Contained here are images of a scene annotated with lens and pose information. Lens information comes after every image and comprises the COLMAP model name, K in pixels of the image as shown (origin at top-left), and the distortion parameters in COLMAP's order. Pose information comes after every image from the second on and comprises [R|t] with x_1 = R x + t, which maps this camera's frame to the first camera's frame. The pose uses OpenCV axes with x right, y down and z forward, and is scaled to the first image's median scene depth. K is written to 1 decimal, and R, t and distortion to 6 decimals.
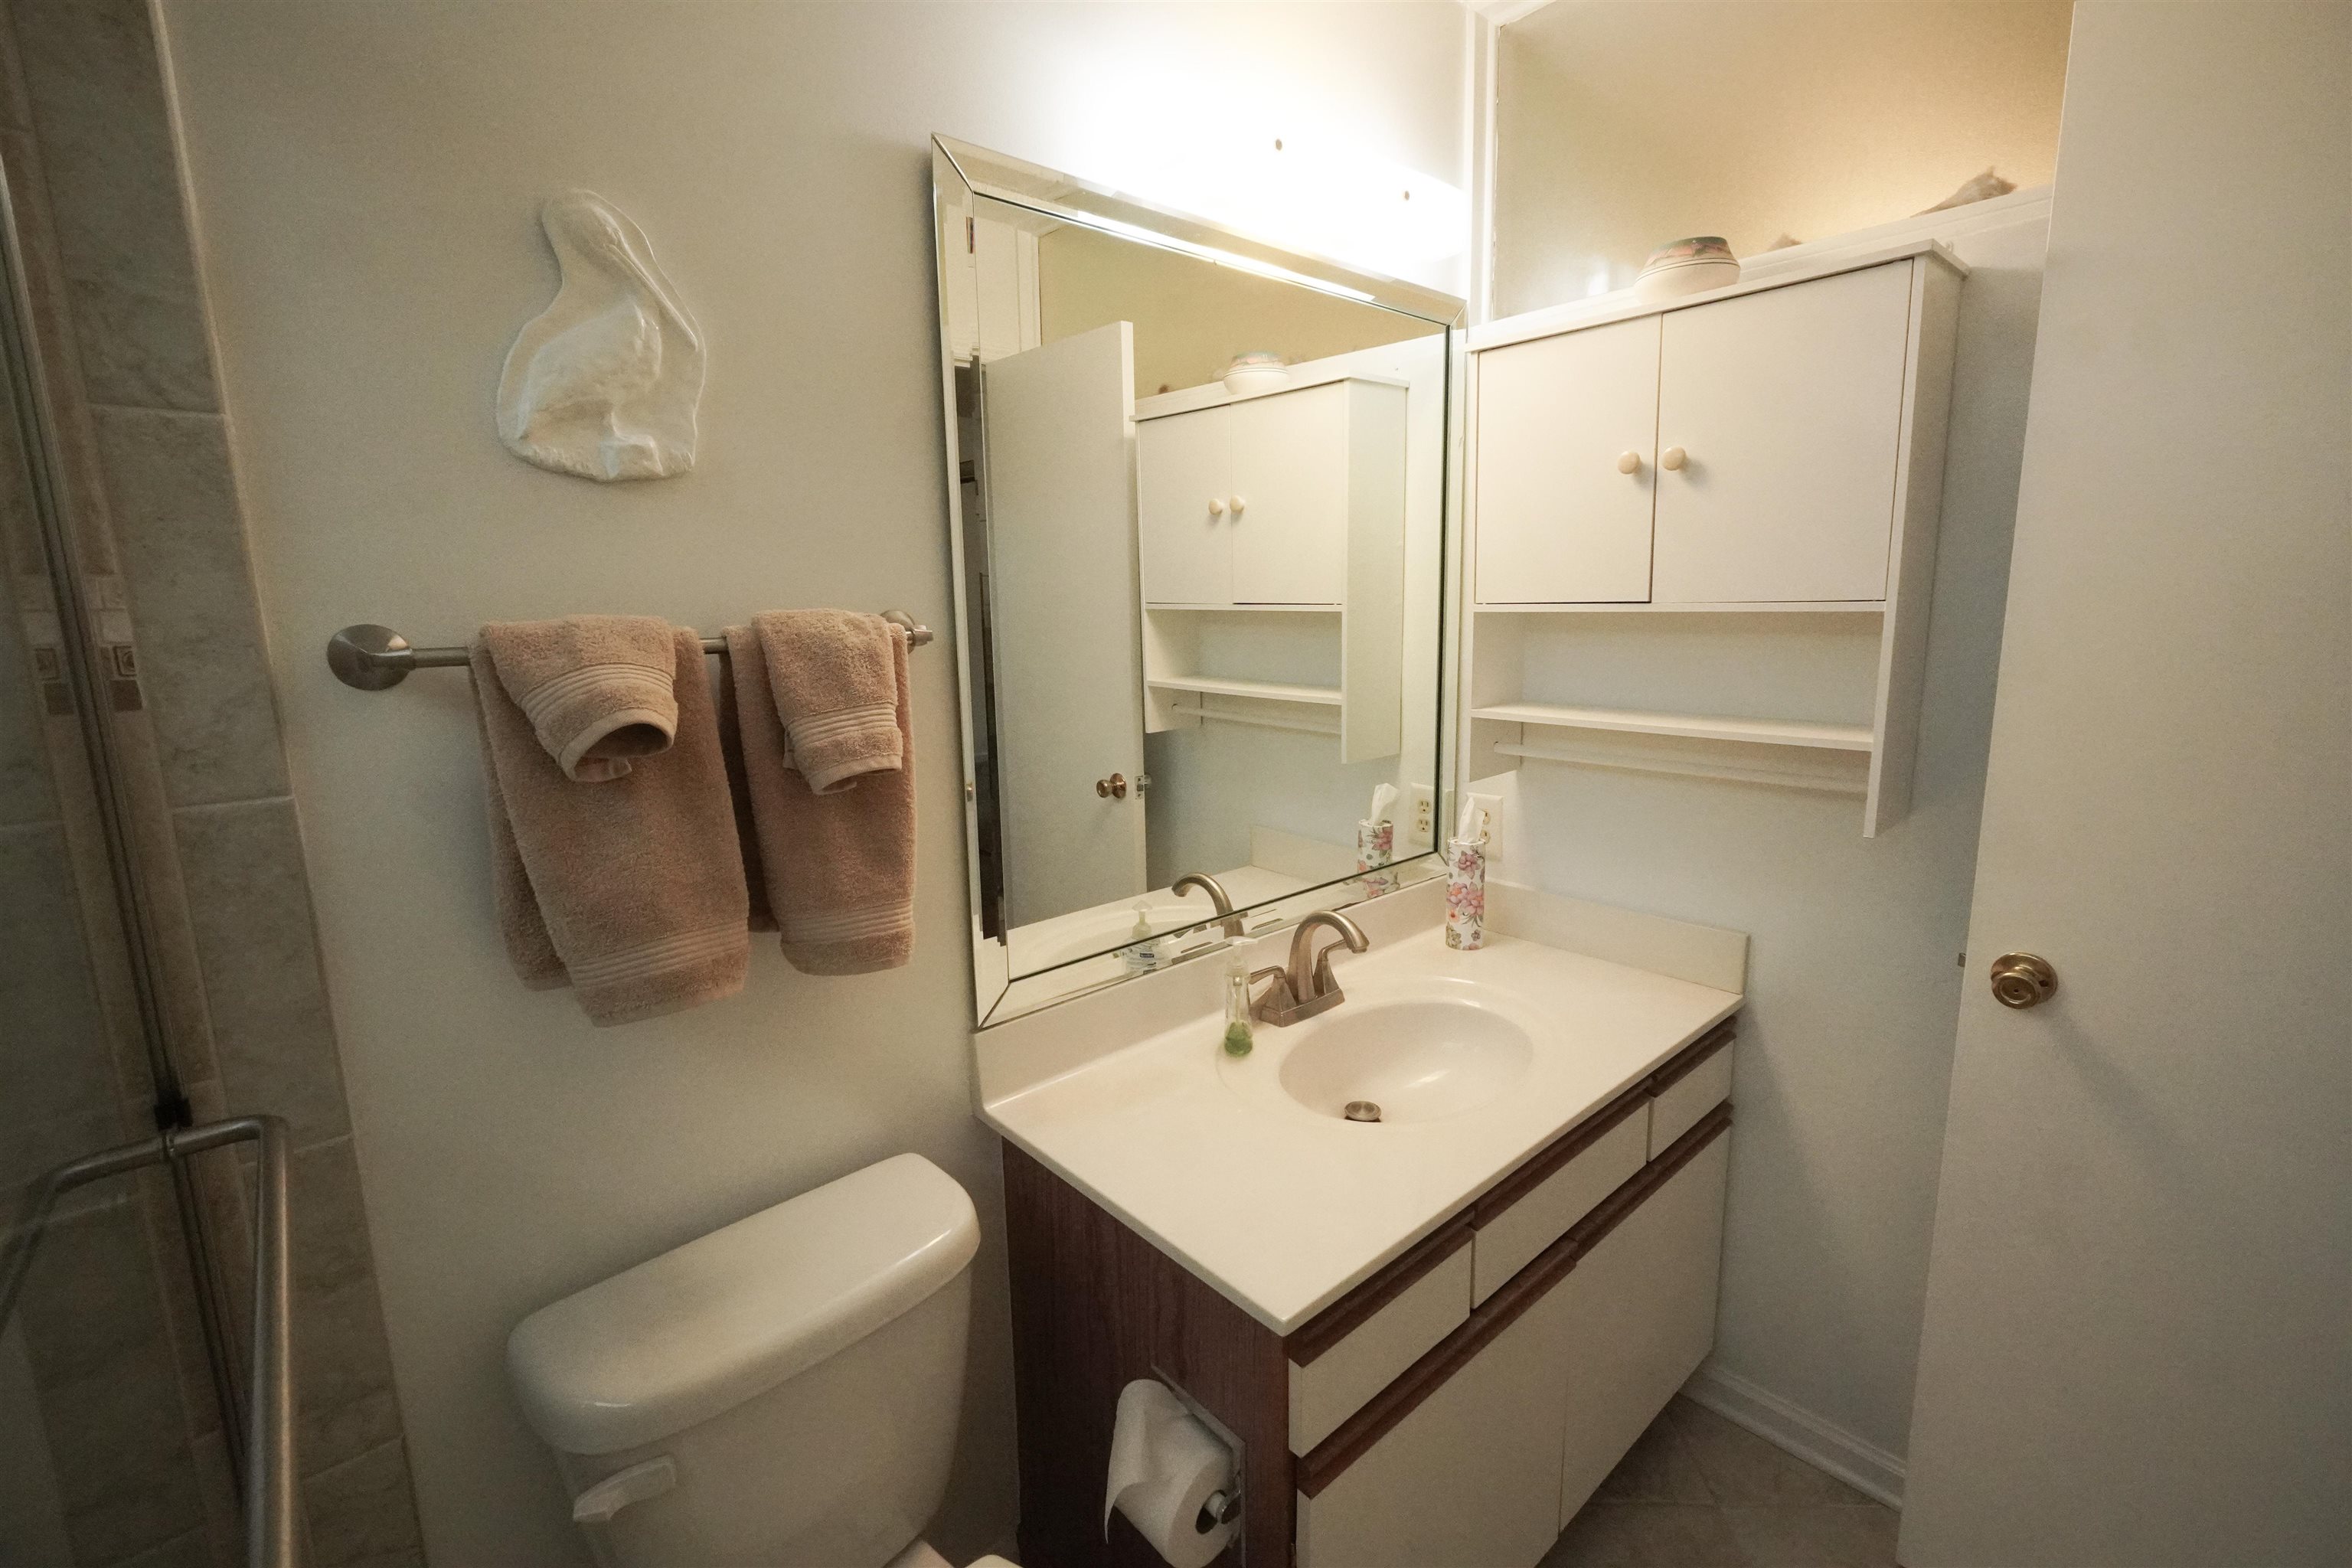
lens RADIAL K [[1010.2, 0, 1187.2], [0, 1010.2, 780.3], [0, 0, 1]] dist [-0.000860, 0.000680]
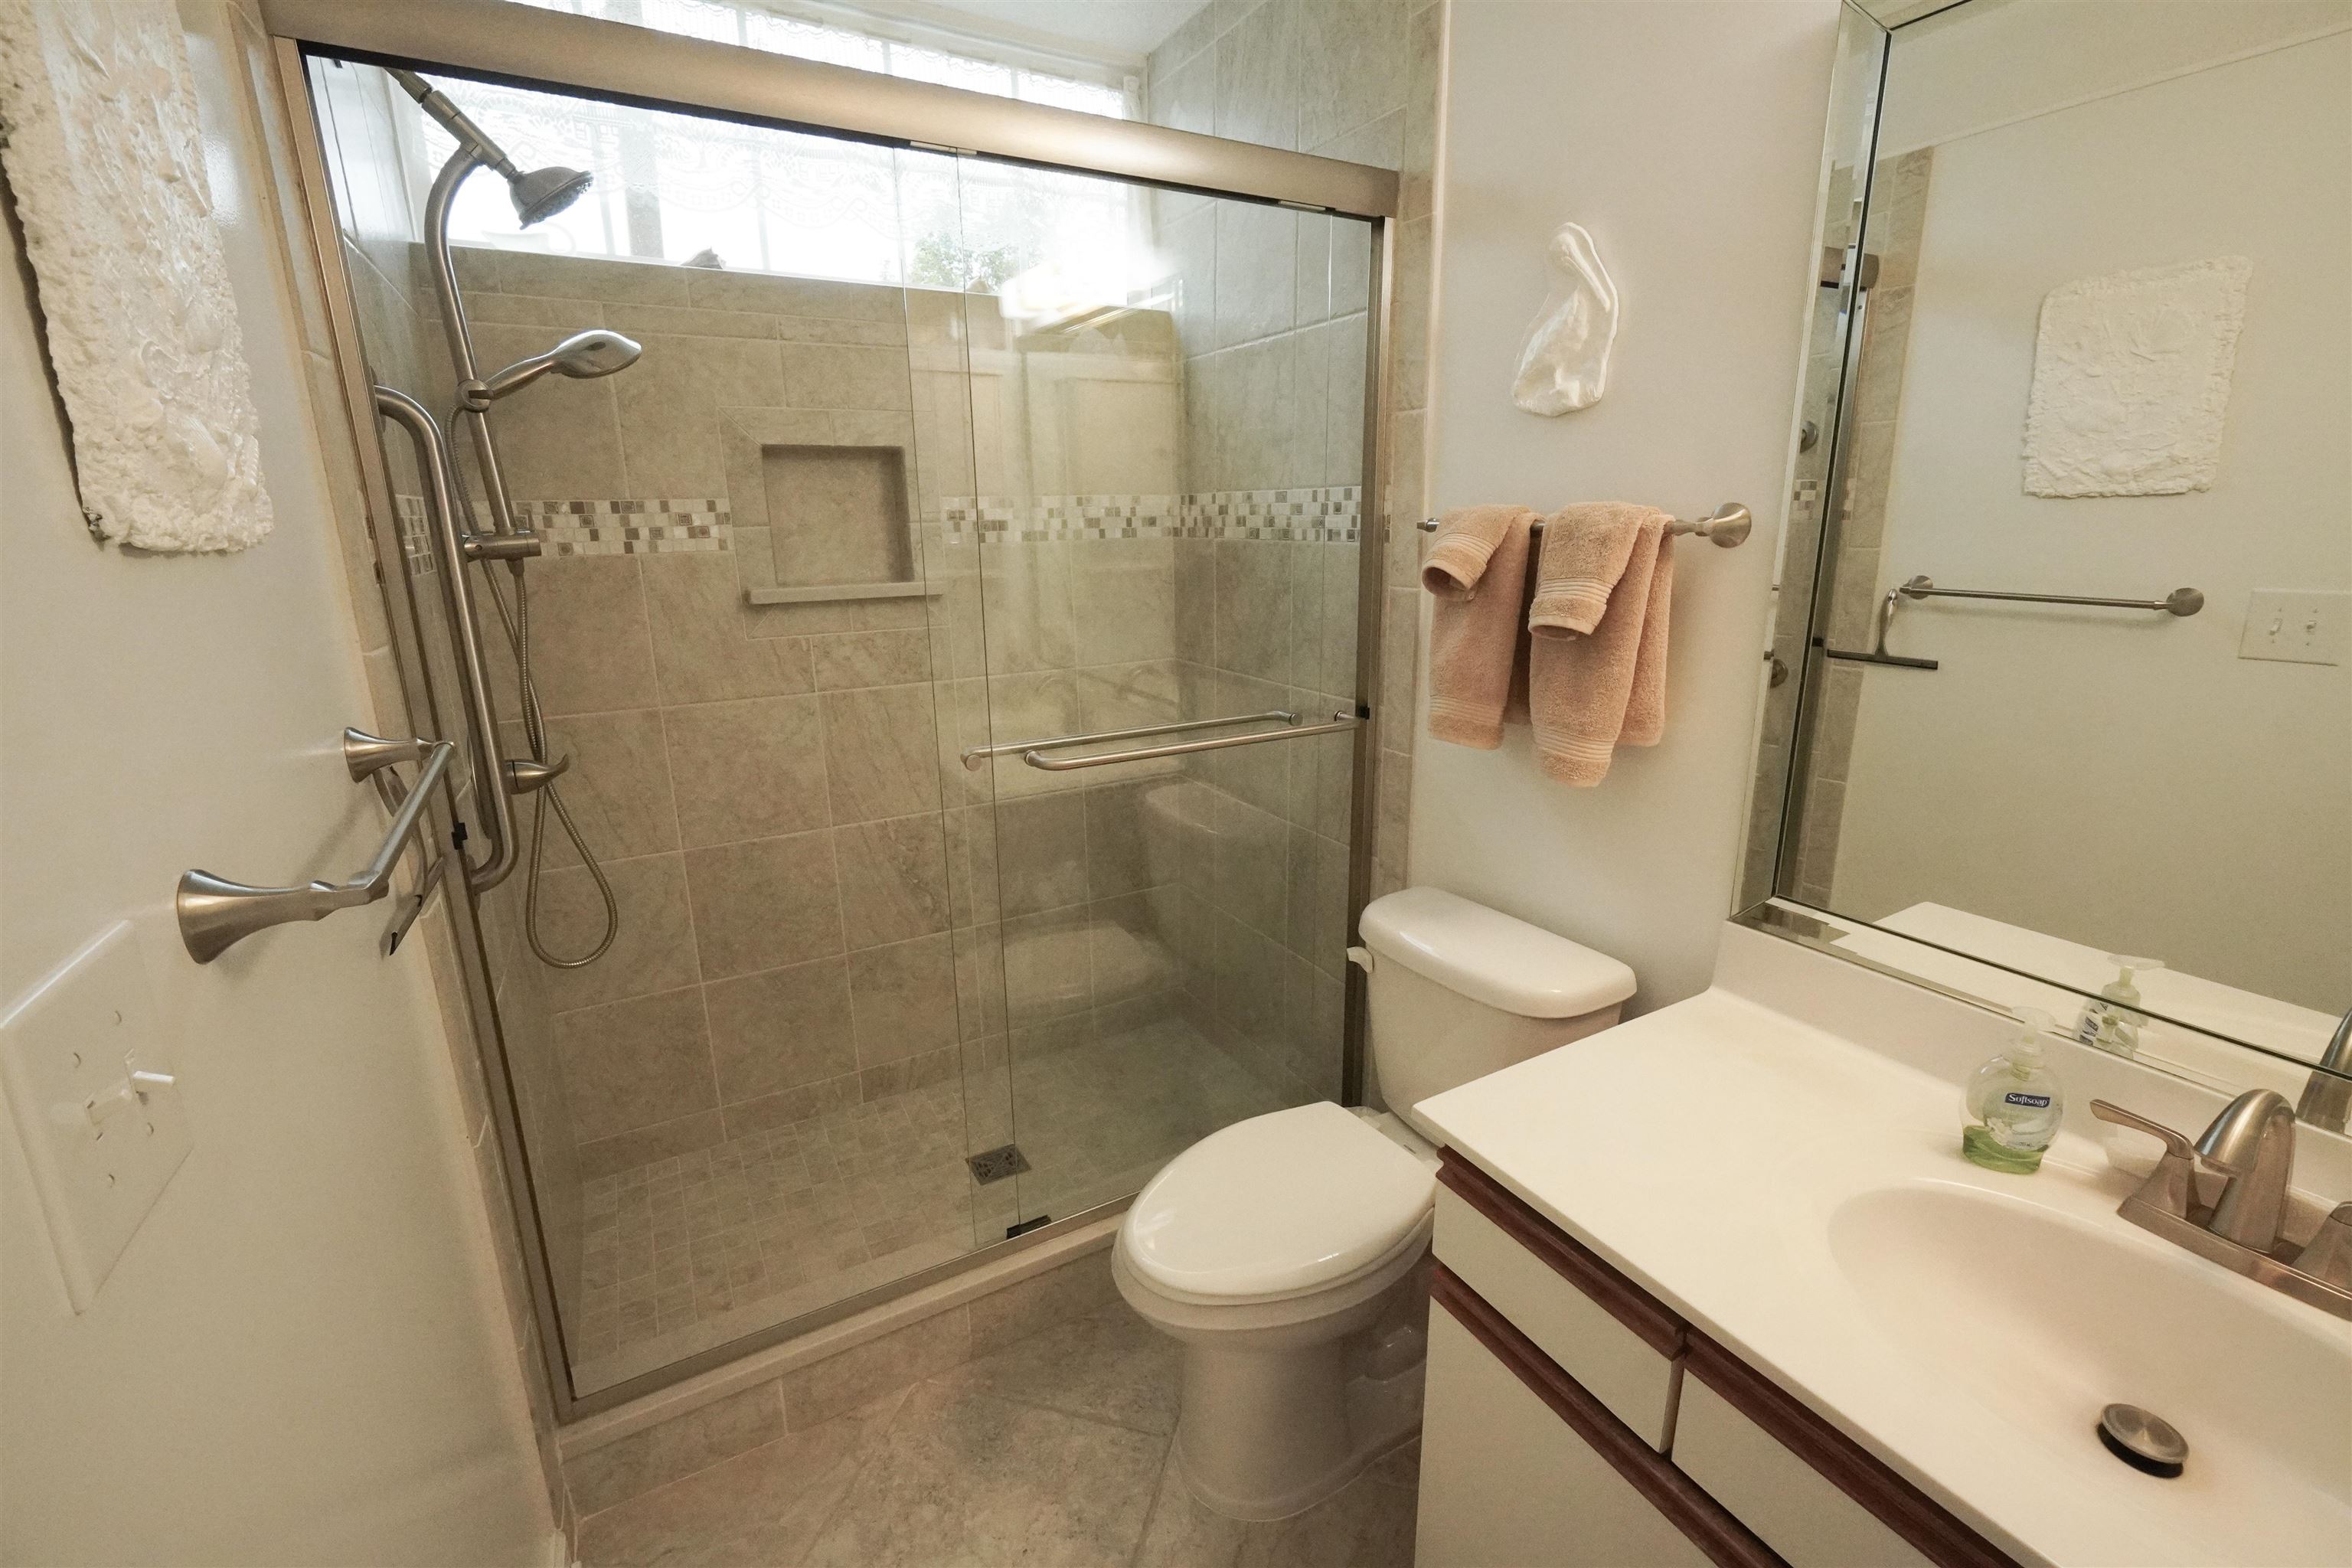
lens RADIAL K [[1010.2, 0, 1187.2], [0, 1010.2, 780.3], [0, 0, 1]] dist [-0.000860, 0.000680]
pose [[-0.213215, 0.272711, -0.938173, 1.122842], [-0.148928, 0.939960, 0.307077, -0.161052], [0.965588, 0.205194, -0.159799, 0.802319]]
